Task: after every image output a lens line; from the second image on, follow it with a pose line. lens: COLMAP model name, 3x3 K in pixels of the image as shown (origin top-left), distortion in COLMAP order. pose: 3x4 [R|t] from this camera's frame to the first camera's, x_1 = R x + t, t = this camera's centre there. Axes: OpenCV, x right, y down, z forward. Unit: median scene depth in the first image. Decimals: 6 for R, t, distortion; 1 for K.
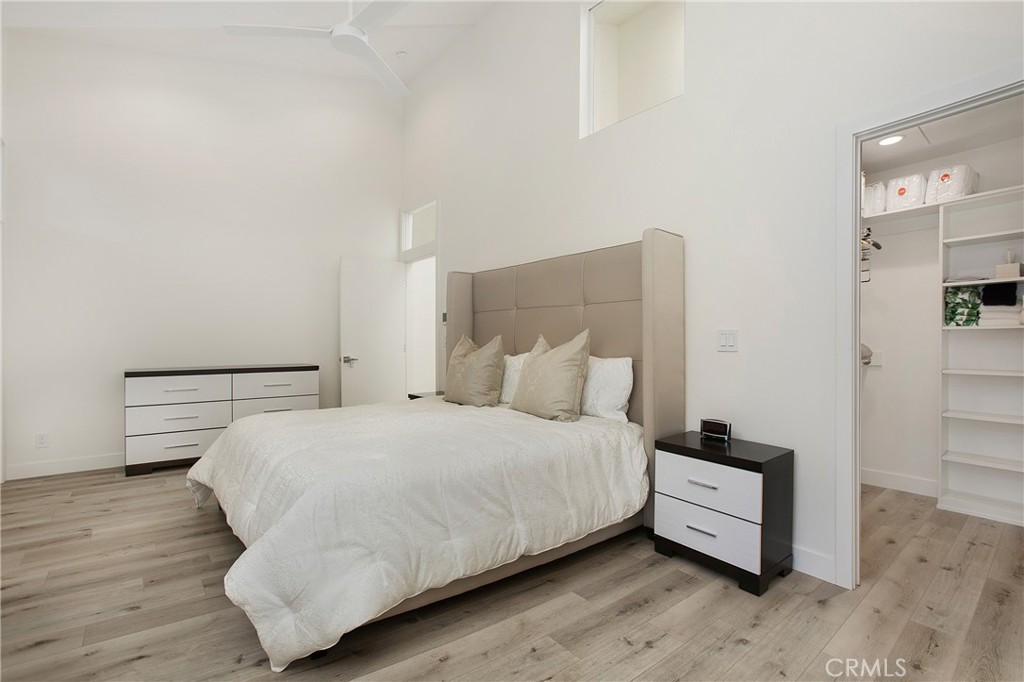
lens RADIAL K [[499.7, 0, 518.2], [0, 499.7, 349.2], [0, 0, 1]] dist [-0.000308, 0.001564]
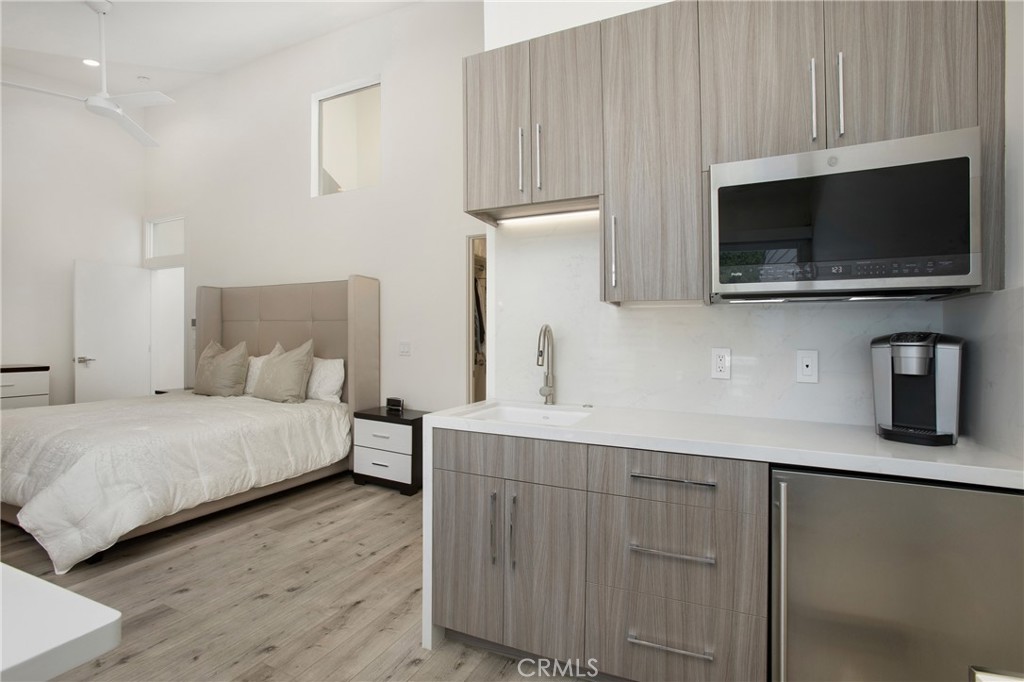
lens RADIAL K [[481.6, 0, 515.7], [0, 481.6, 343.1], [0, 0, 1]] dist [-0.000747, -0.001539]
pose [[0.901098, 0.007280, 0.433555, 0.073385], [-0.006399, 0.999973, -0.003490, -0.031483], [-0.433569, 0.000371, 0.901120, -0.572998]]
